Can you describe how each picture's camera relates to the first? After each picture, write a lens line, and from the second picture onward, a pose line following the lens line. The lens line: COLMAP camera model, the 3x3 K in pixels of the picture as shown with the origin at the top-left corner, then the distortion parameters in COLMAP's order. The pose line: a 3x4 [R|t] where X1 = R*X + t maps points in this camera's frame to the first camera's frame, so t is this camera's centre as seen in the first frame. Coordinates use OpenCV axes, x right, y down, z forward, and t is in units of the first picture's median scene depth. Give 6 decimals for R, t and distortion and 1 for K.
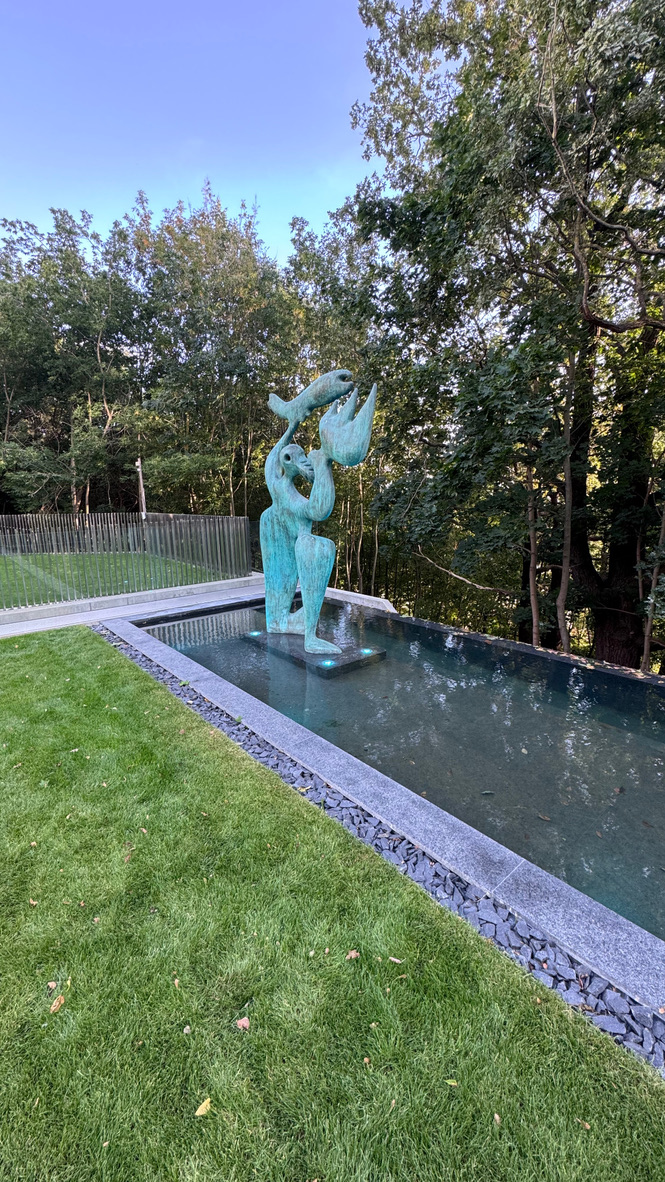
lens RADIAL K [[491.7, 0, 318.1], [0, 491.7, 587.7], [0, 0, 1]] dist [-0.014025, 0.000218]
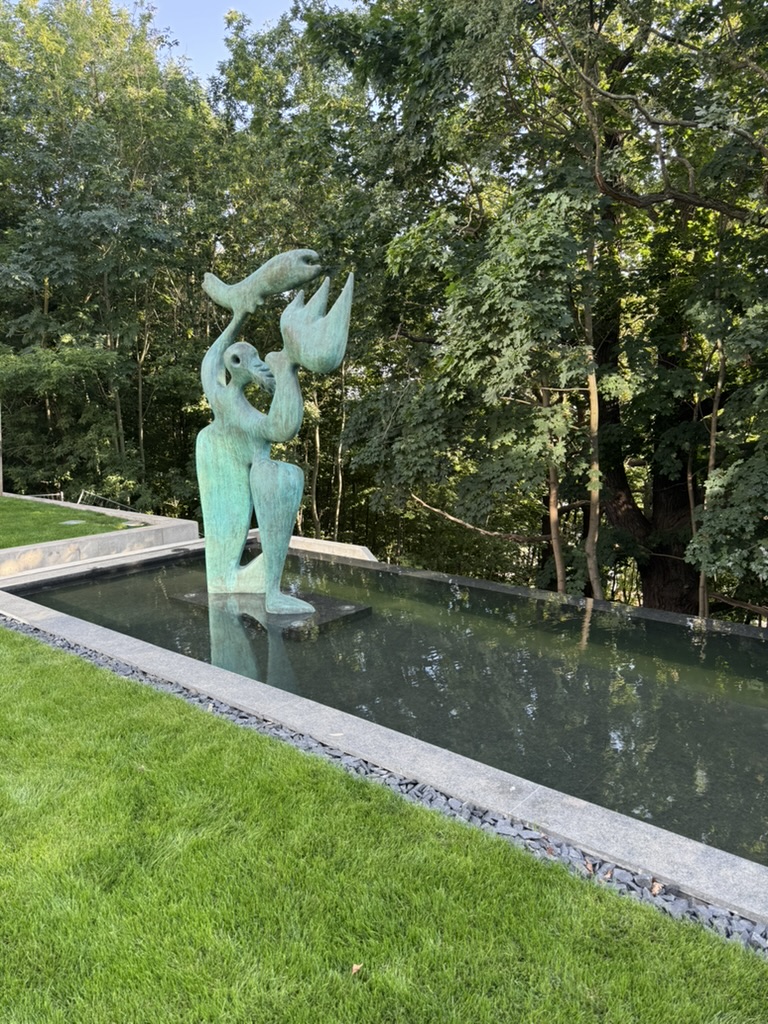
lens RADIAL K [[725.1, 0, 384.0], [0, 725.1, 512.0], [0, 0, 1]] dist [0.080566, -0.090627]
pose [[0.983039, -0.022864, 0.181967, -0.043782], [0.030924, 0.998657, -0.041580, 0.022999], [-0.180771, 0.046502, 0.982425, -0.130898]]
